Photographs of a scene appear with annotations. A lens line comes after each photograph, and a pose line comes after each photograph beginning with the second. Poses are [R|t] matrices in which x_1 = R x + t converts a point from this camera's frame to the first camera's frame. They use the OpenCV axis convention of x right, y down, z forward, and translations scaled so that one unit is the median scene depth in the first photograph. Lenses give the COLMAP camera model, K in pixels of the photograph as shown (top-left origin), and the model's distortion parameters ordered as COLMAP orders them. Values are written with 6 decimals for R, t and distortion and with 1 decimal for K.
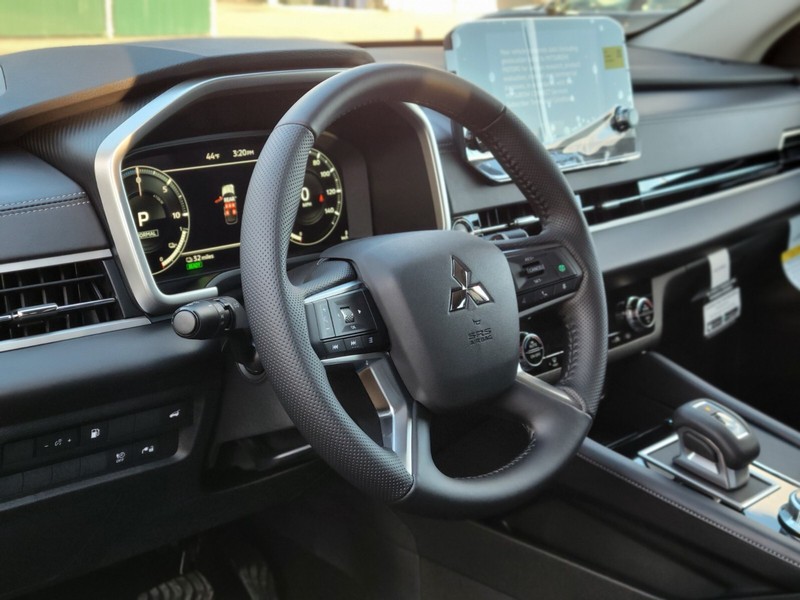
lens RADIAL K [[1199.6, 0, 402.7], [0, 1199.6, 310.6], [0, 0, 1]] dist [0.109186, -0.080287]
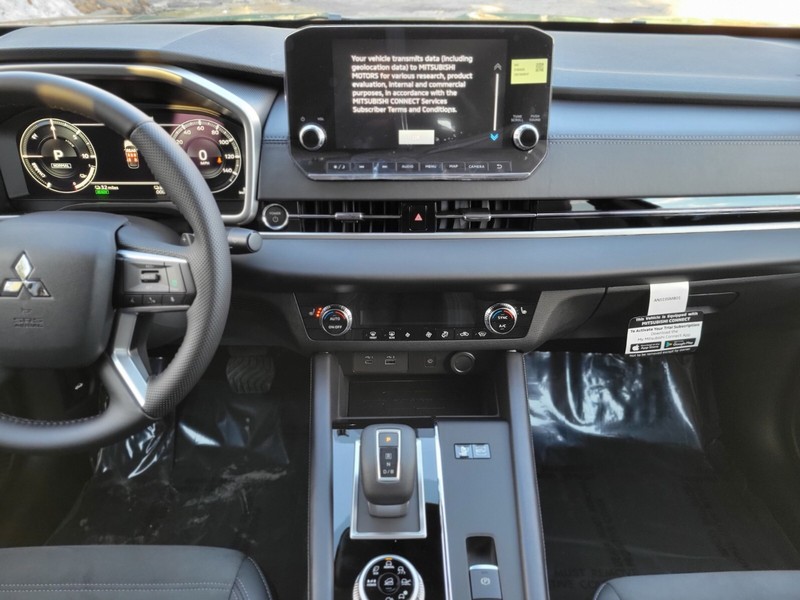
lens RADIAL K [[605.4, 0, 399.9], [0, 605.4, 302.2], [0, 0, 1]] dist [0.029478, -0.006691]
pose [[0.707387, 0.361910, -0.607144, 0.574620], [-0.181810, 0.923235, 0.338499, -0.226760], [0.683043, -0.129065, 0.718884, 0.676722]]
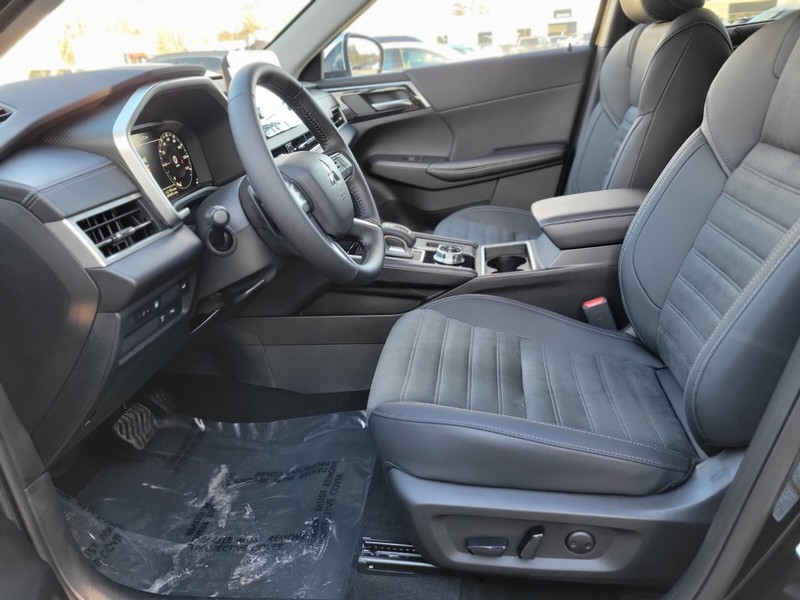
lens RADIAL K [[605.4, 0, 399.9], [0, 605.4, 302.2], [0, 0, 1]] dist [0.029478, -0.006691]
pose [[0.796692, -0.301308, 0.523922, -0.365175], [0.250105, 0.953523, 0.168054, 0.034825], [-0.550208, -0.002852, 0.835023, 0.088754]]
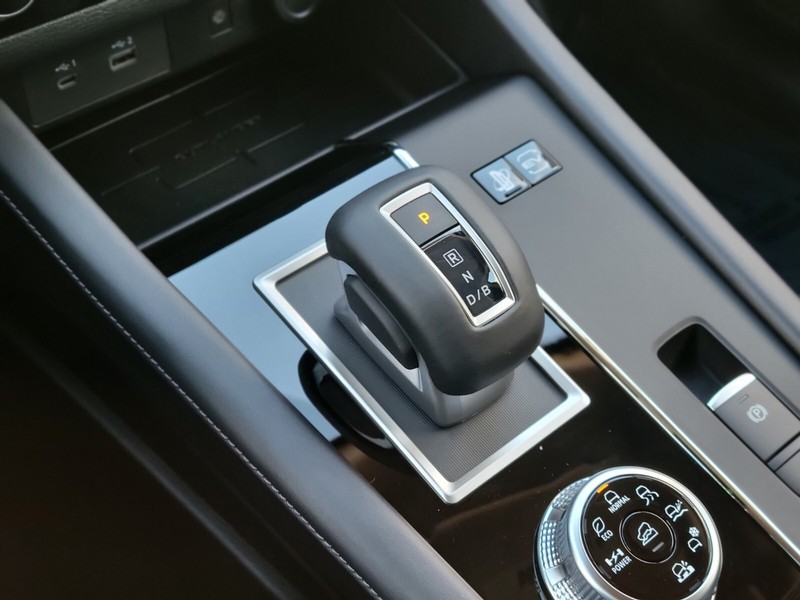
lens RADIAL K [[1199.6, 0, 402.7], [0, 1199.6, 310.6], [0, 0, 1]] dist [0.109186, -0.080287]
pose [[0.995590, 0.093698, -0.004609, 0.266841], [-0.076222, 0.836580, 0.542516, -0.099243], [0.054688, -0.539773, 0.840033, 0.718581]]
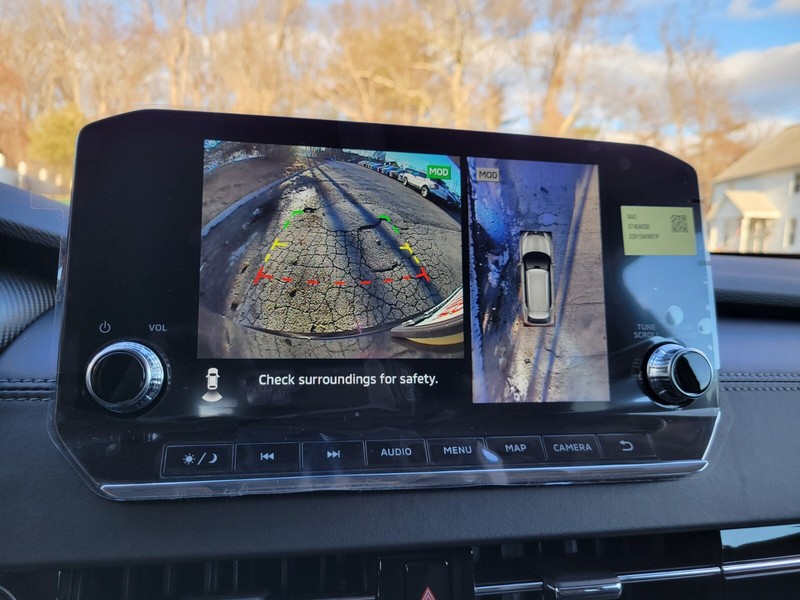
lens RADIAL K [[625.0, 0, 400.0], [0, 625.0, 300.0], [0, 0, 1]] dist [-0.008674, -0.006441]
pose [[0.822332, 0.055980, -0.566247, 0.279447], [-0.172231, 0.972955, -0.153934, -0.165215], [0.542316, 0.224110, 0.809733, 0.949057]]
